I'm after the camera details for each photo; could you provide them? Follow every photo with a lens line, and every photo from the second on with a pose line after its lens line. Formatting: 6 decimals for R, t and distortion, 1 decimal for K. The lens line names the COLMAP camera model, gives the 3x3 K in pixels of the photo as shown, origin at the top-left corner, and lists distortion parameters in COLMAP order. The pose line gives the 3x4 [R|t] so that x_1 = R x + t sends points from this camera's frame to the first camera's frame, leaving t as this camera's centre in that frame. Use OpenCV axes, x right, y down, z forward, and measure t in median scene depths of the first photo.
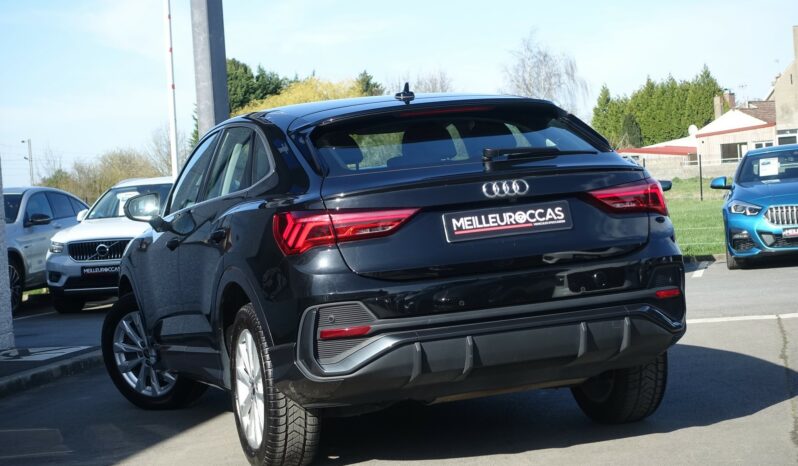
lens RADIAL K [[1713.1, 0, 399.0], [0, 1713.1, 233.0], [0, 0, 1]] dist [0.008789, -0.138129]
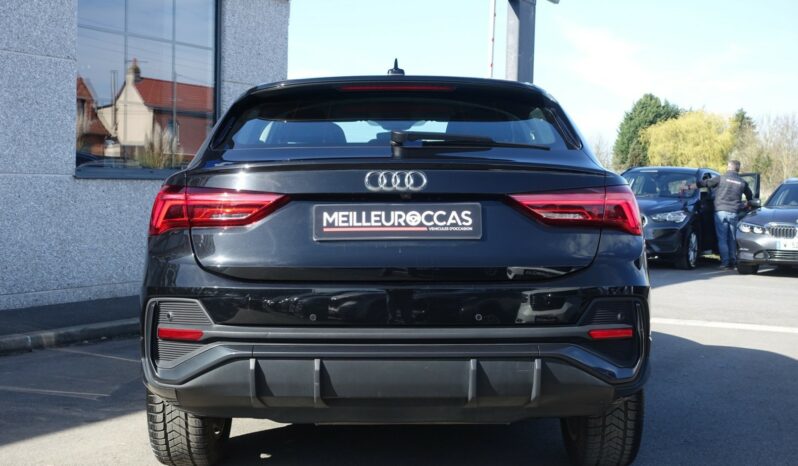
lens RADIAL K [[1102.8, 0, 399.0], [0, 1102.8, 233.0], [0, 0, 1]] dist [-0.011356, -0.037927]
pose [[0.943158, 0.103817, -0.315714, 0.226833], [-0.095326, 0.994548, 0.042267, -0.023414], [0.318381, -0.009769, 0.947912, 0.505475]]
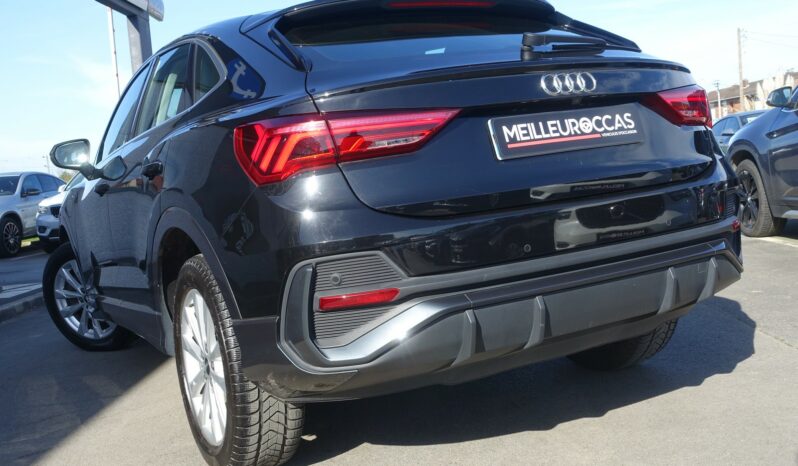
lens RADIAL K [[842.1, 0, 399.0], [0, 842.1, 233.0], [0, 0, 1]] dist [-0.001256, 0.005628]
pose [[0.984085, -0.031360, 0.174909, -0.069069], [0.024662, 0.998882, 0.040334, 0.019692], [-0.175978, -0.035378, 0.983758, 0.660199]]
